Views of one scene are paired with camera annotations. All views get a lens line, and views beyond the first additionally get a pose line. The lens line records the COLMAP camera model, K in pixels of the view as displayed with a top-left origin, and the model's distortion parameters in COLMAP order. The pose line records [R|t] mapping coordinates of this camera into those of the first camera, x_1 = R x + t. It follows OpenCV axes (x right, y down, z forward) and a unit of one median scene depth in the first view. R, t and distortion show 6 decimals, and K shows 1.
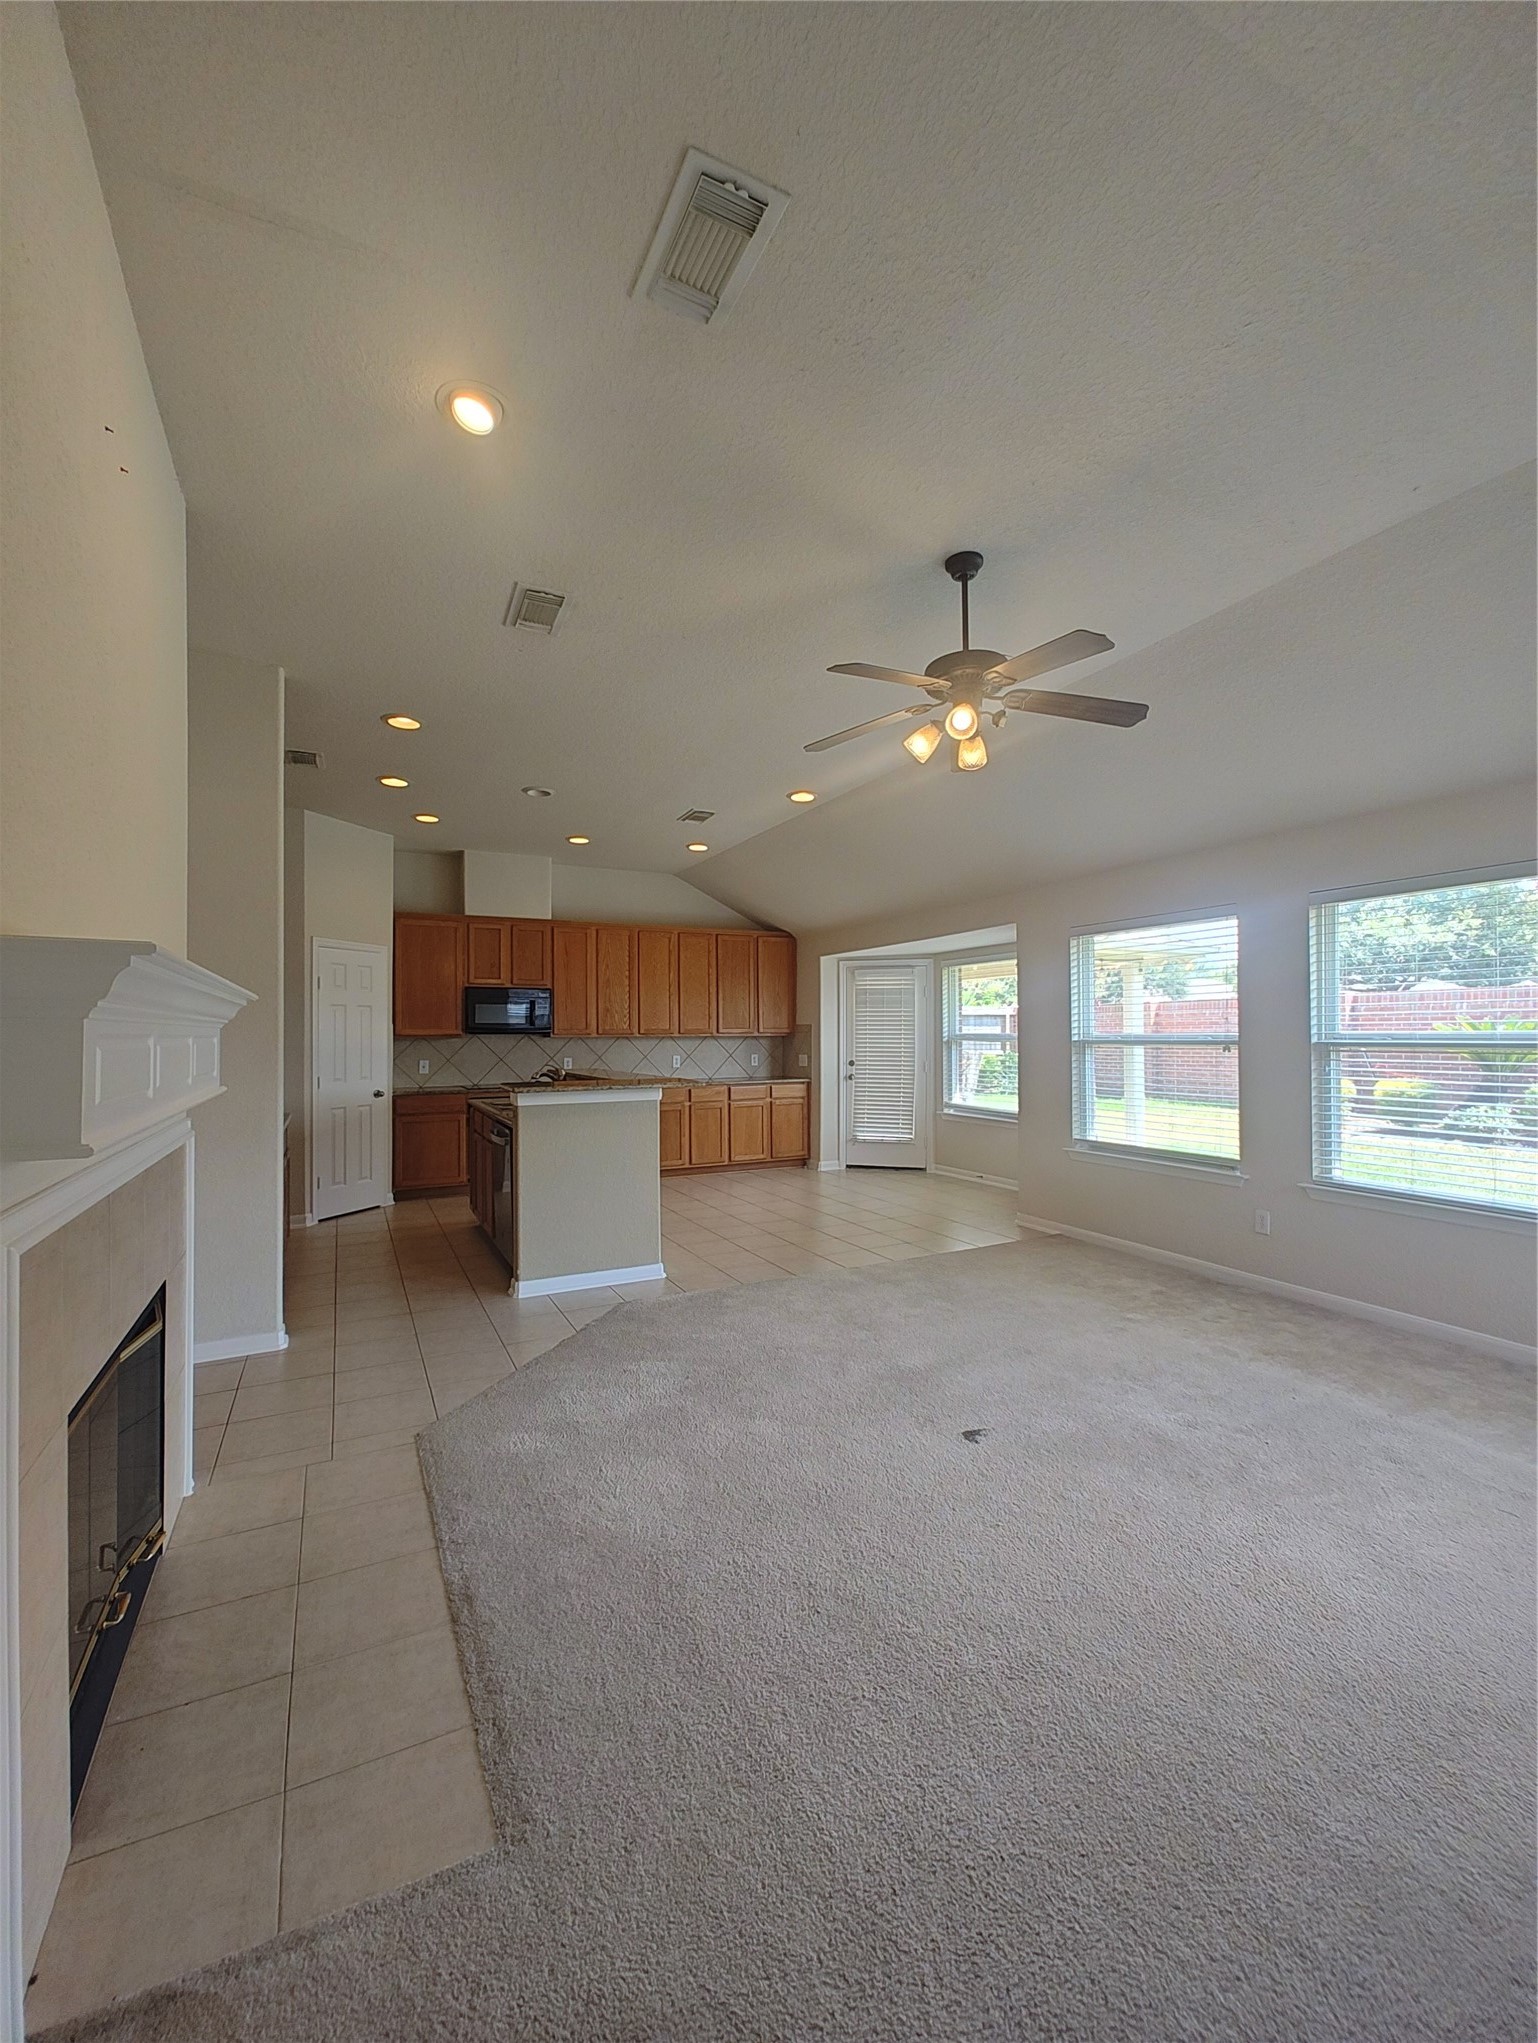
lens RADIAL K [[851.2, 0, 766.9], [0, 851.2, 1023.1], [0, 0, 1]] dist [-0.041010, 0.013667]
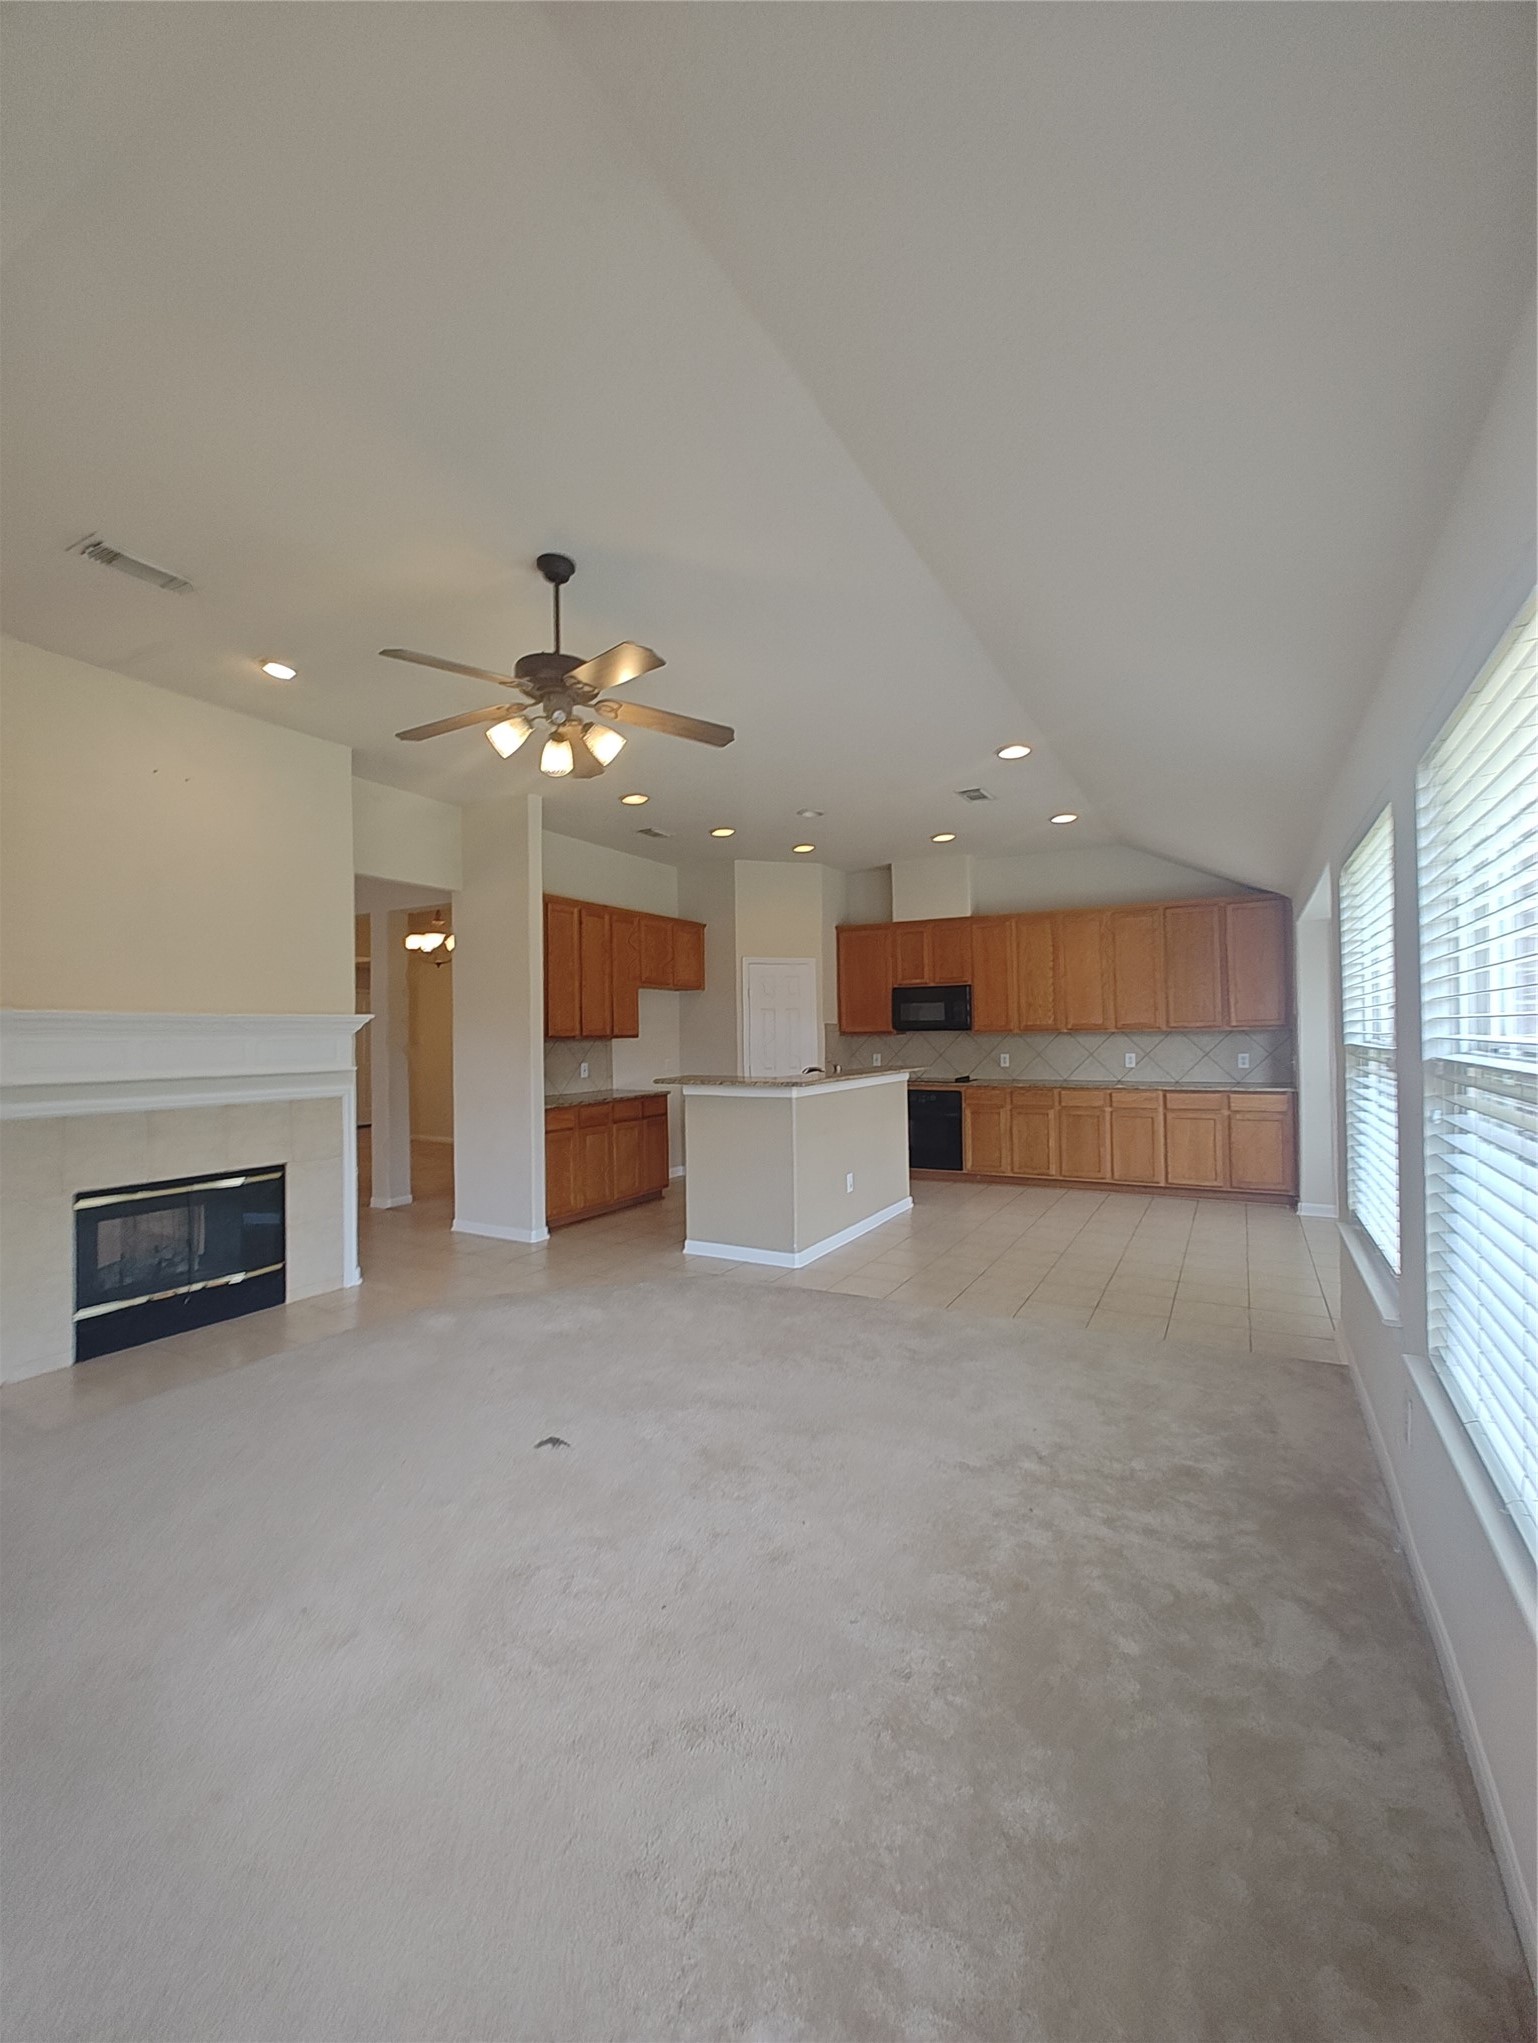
lens RADIAL K [[851.2, 0, 766.9], [0, 851.2, 1023.1], [0, 0, 1]] dist [-0.041010, 0.013667]
pose [[0.561526, -0.008772, -0.827413, 0.458285], [0.021458, 0.999762, 0.003963, -0.004875], [0.827181, -0.019980, 0.561580, 0.243833]]
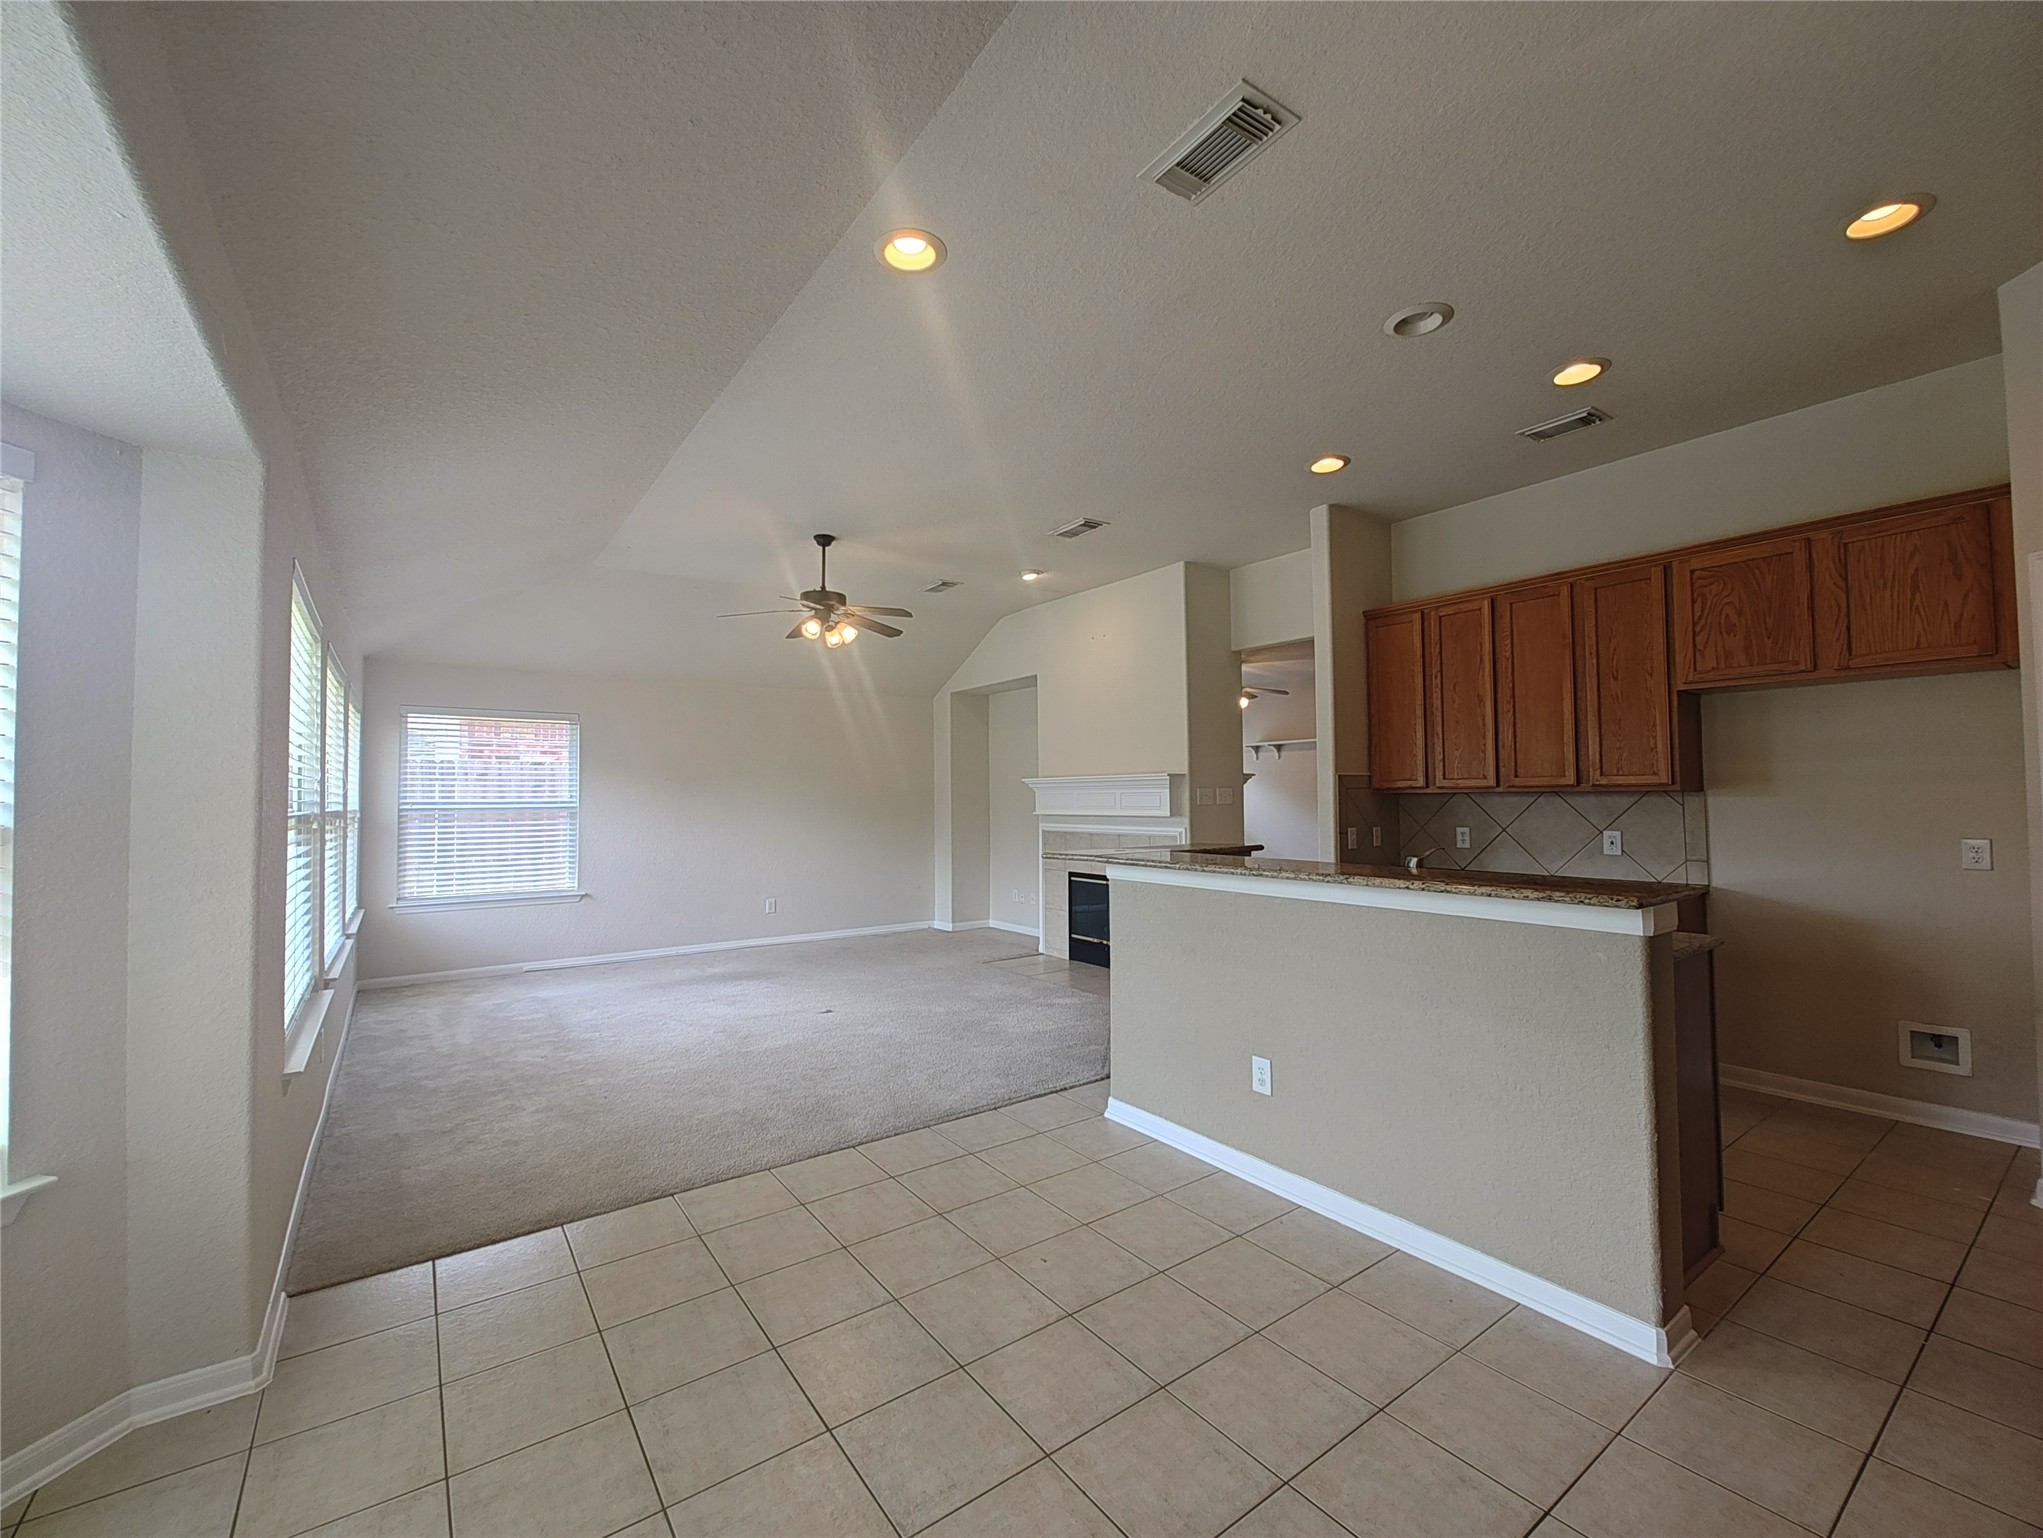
lens RADIAL K [[851.2, 0, 1021.5], [0, 851.2, 769.0], [0, 0, 1]] dist [-0.041010, 0.013667]
pose [[-0.987694, 0.008192, -0.156182, 0.001707], [0.015942, 0.998699, -0.048437, 0.020410], [0.155582, -0.050331, -0.986540, 1.181468]]
